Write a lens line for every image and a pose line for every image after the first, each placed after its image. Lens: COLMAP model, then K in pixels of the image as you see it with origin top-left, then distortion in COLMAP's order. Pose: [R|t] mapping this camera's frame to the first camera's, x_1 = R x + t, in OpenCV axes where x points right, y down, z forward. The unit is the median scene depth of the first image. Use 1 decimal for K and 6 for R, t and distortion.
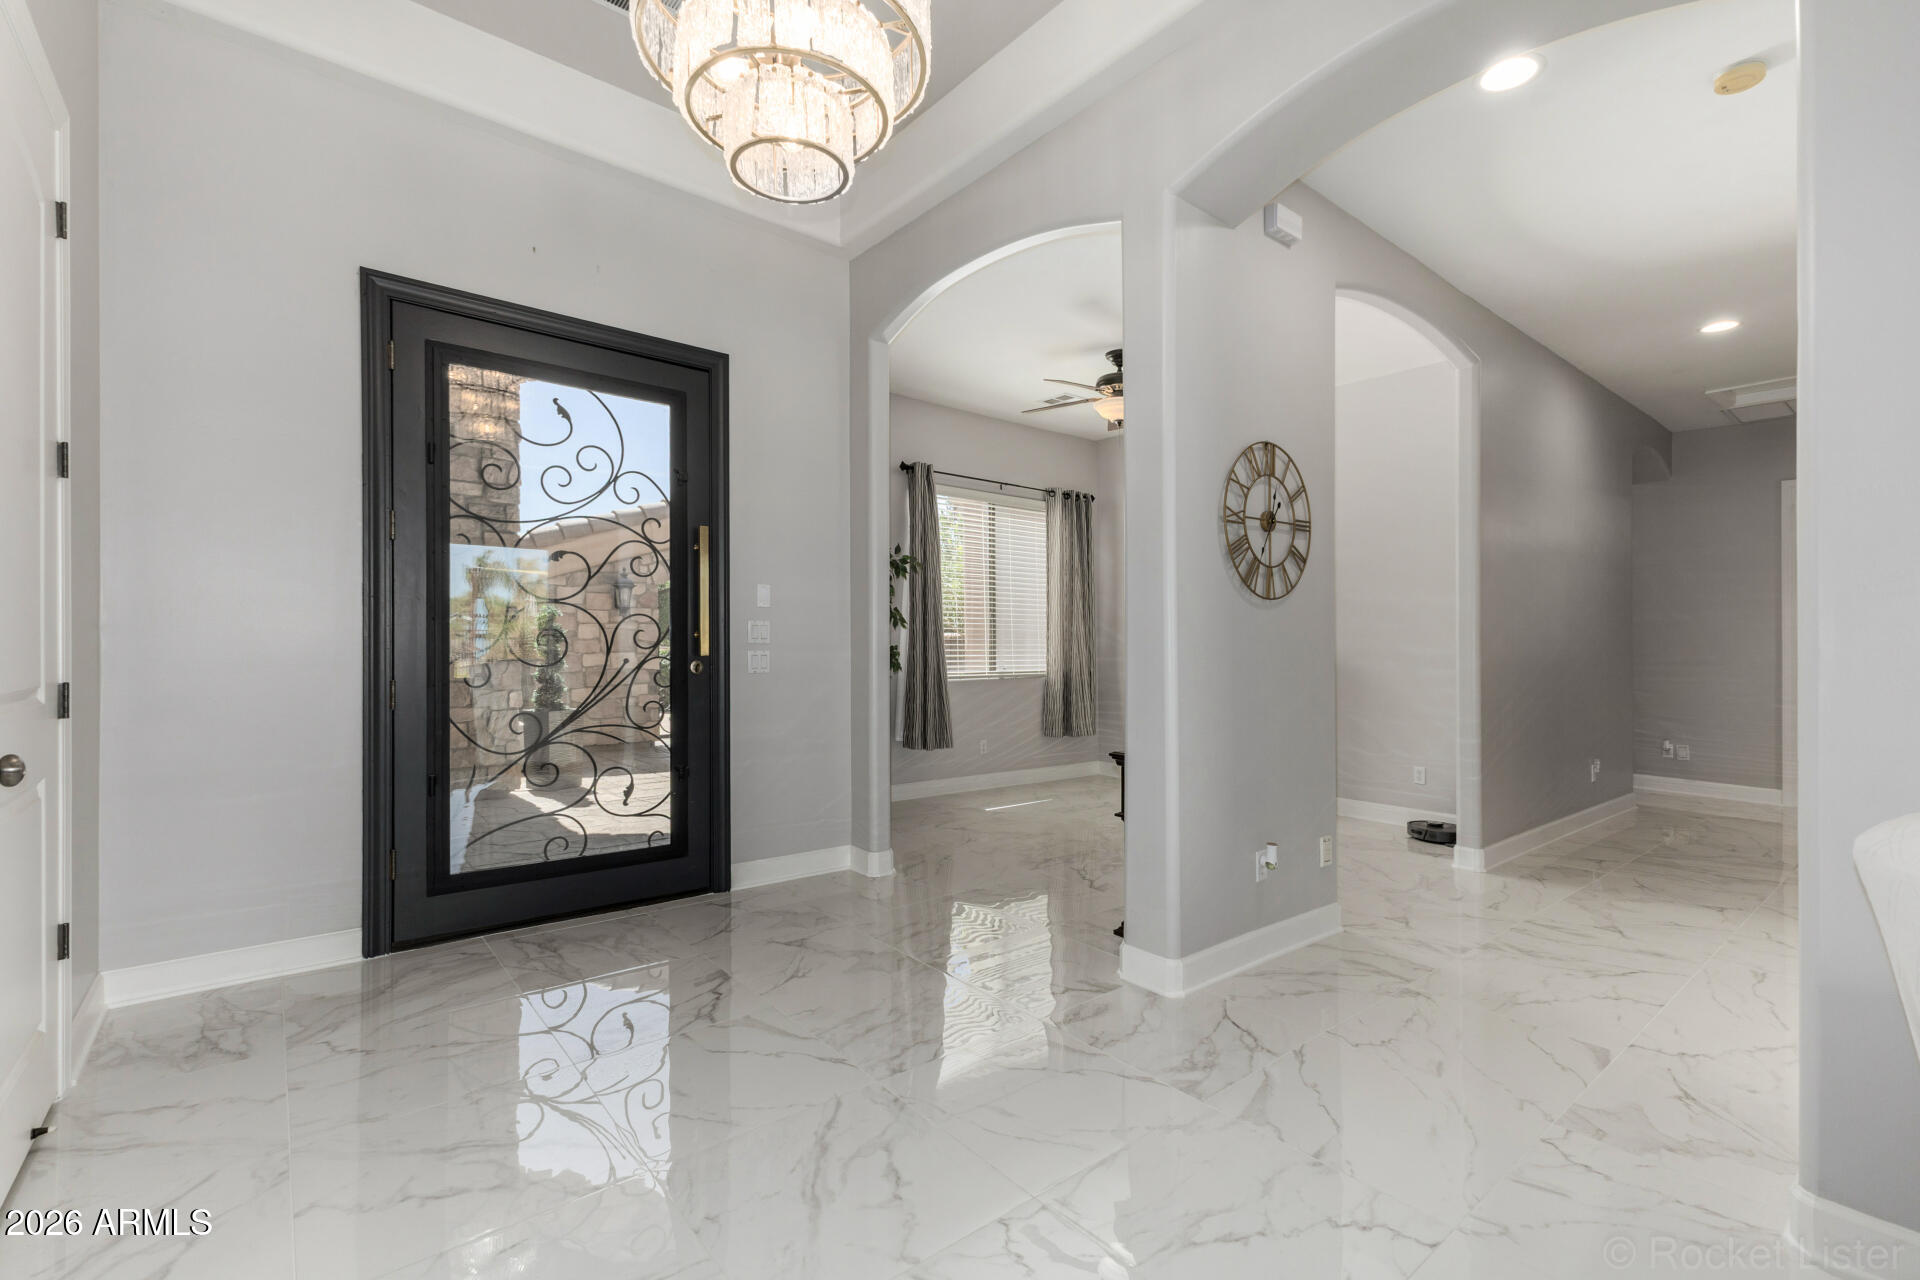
lens RADIAL K [[839.2, 0, 943.1], [0, 839.2, 642.2], [0, 0, 1]] dist [0.010520, -0.002712]
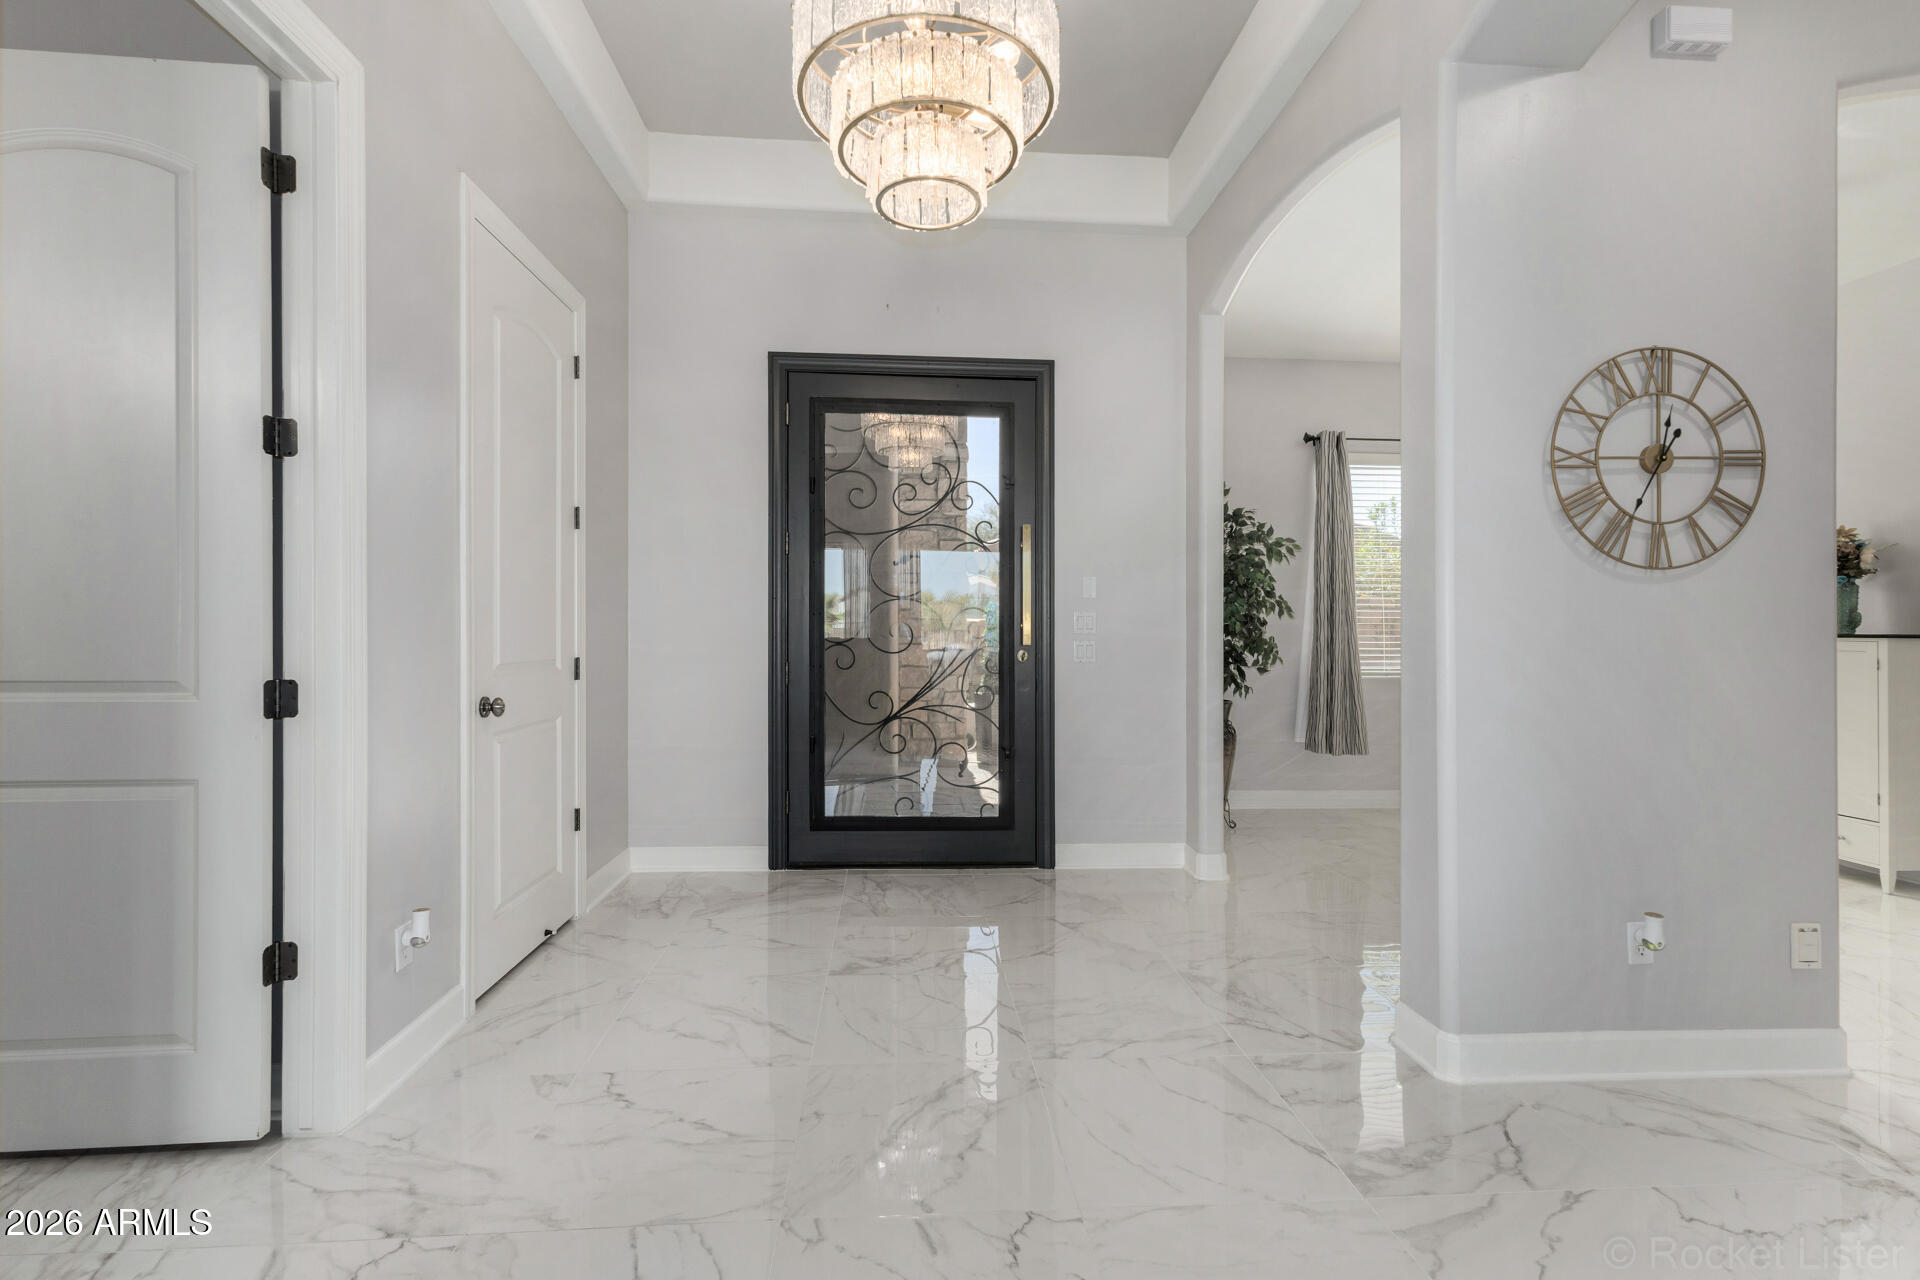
lens RADIAL K [[839.2, 0, 946.2], [0, 839.2, 631.7], [0, 0, 1]] dist [0.010520, -0.002712]
pose [[0.817457, -0.003276, -0.575981, 0.279528], [0.000666, 0.999989, -0.004741, 0.004448], [0.575990, 0.003492, 0.817449, 0.067009]]
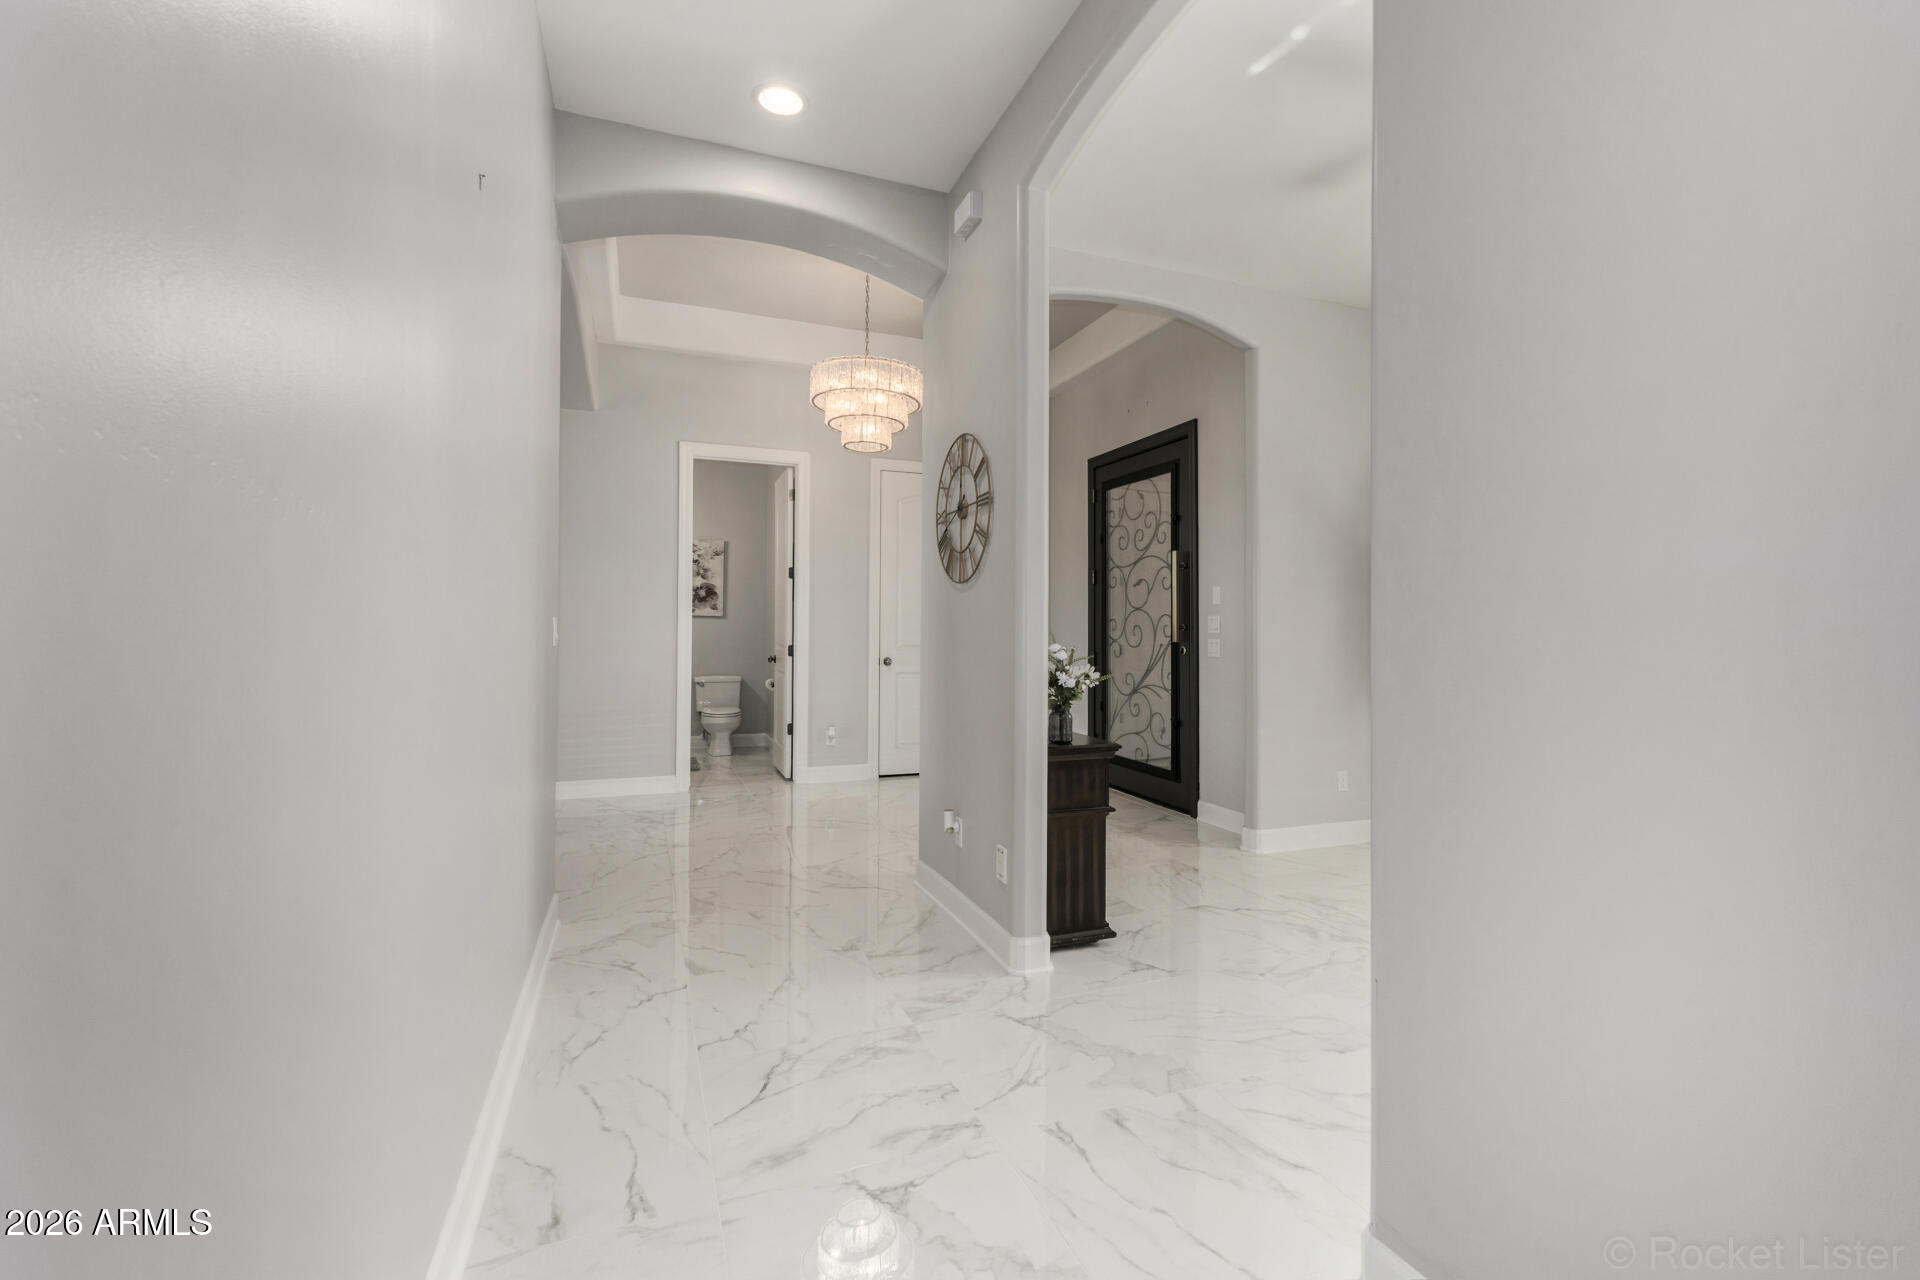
lens RADIAL K [[839.2, 0, 1014.1], [0, 839.2, 623.2], [0, 0, 1]] dist [0.010520, -0.002712]
pose [[-0.252422, -0.026758, -0.967247, 1.278389], [-0.014827, 0.999607, -0.023783, 0.025137], [0.967504, 0.008338, -0.252720, 1.216209]]
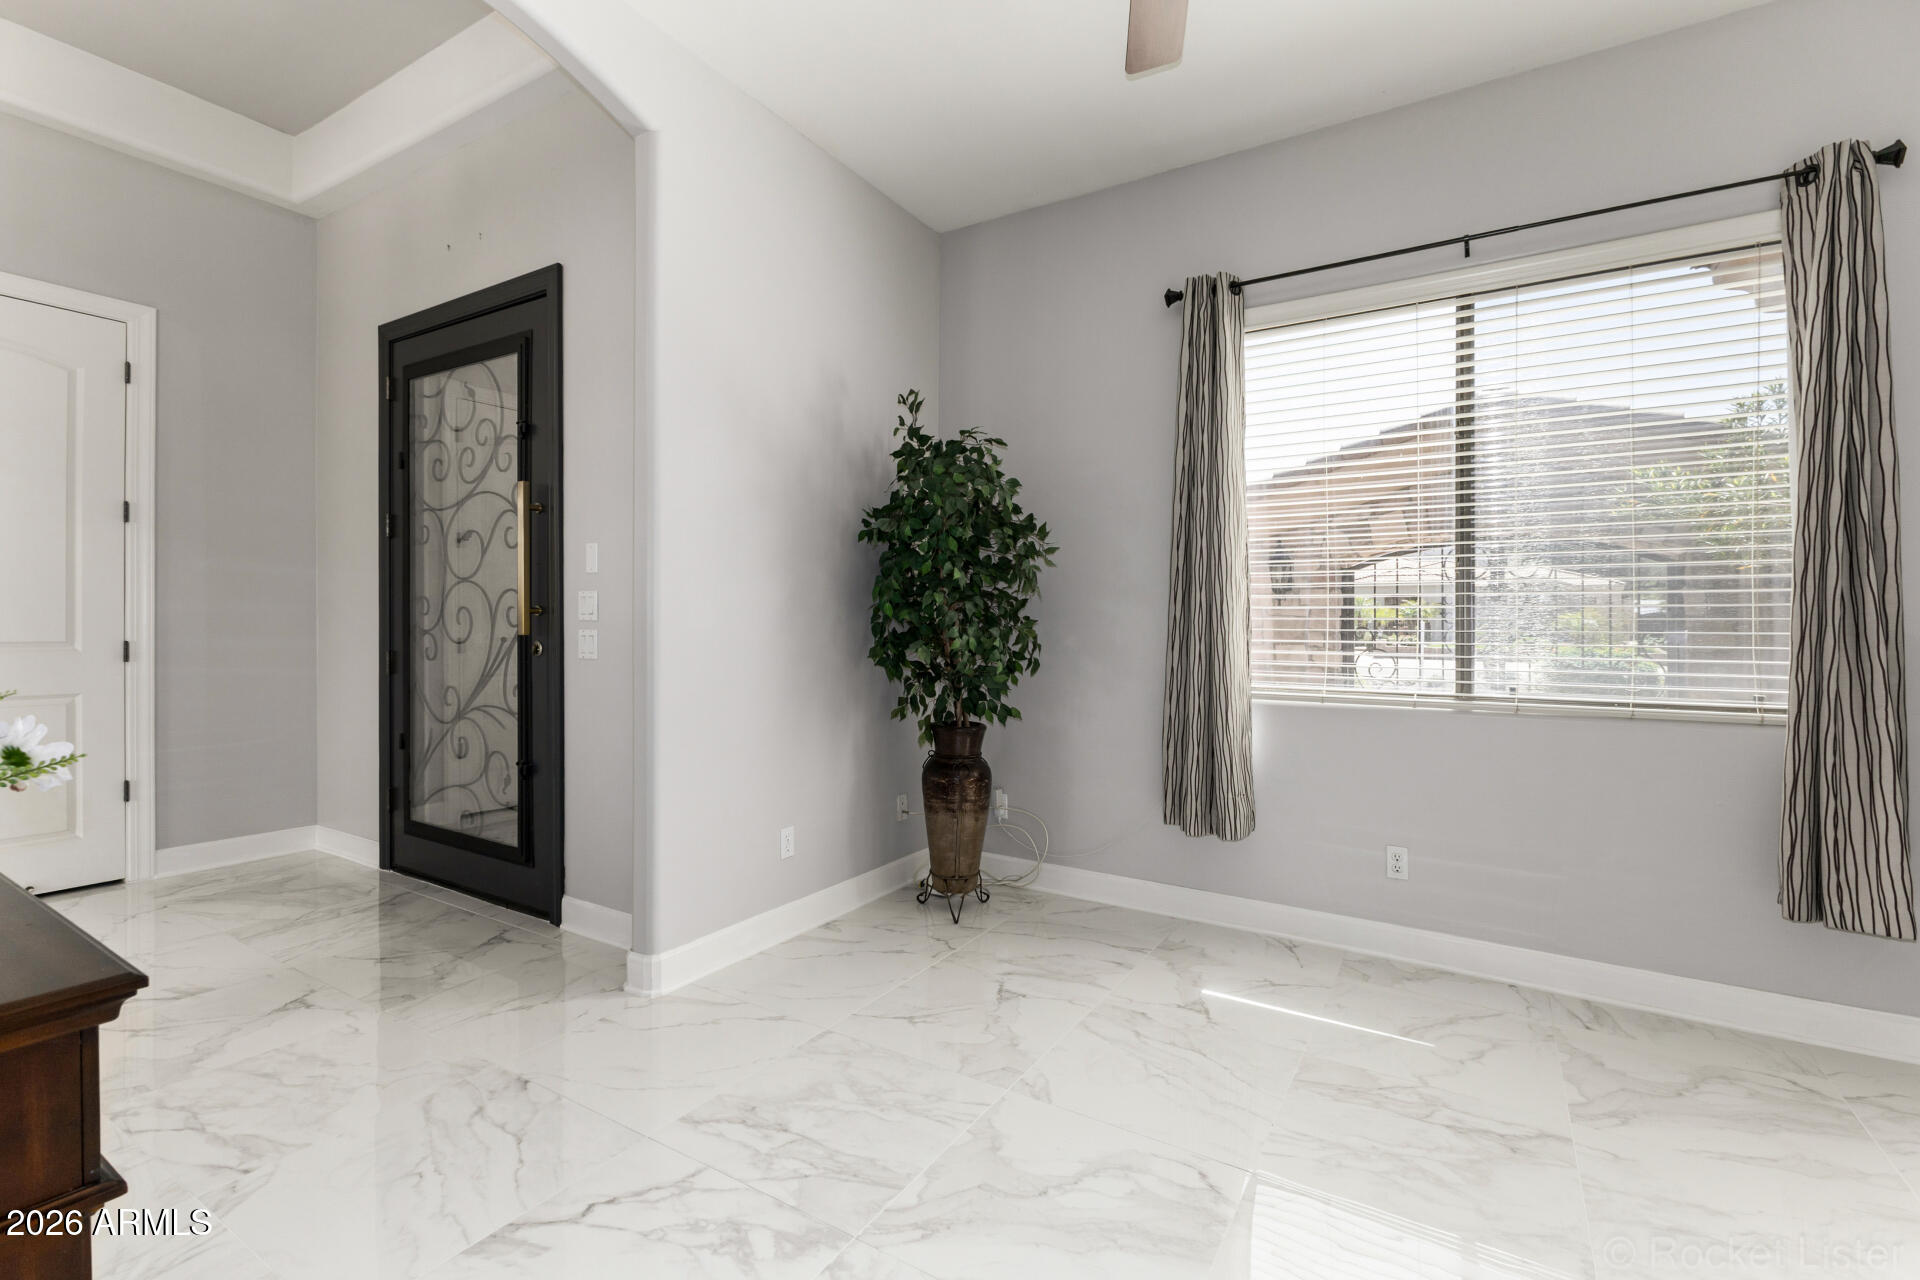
lens RADIAL K [[839.2, 0, 991.4], [0, 839.2, 622.8], [0, 0, 1]] dist [0.010520, -0.002712]
pose [[0.356424, -0.009248, -0.934279, 0.748468], [-0.006140, 0.999906, -0.012240, 0.013118], [0.934304, 0.010099, 0.356334, 1.264909]]
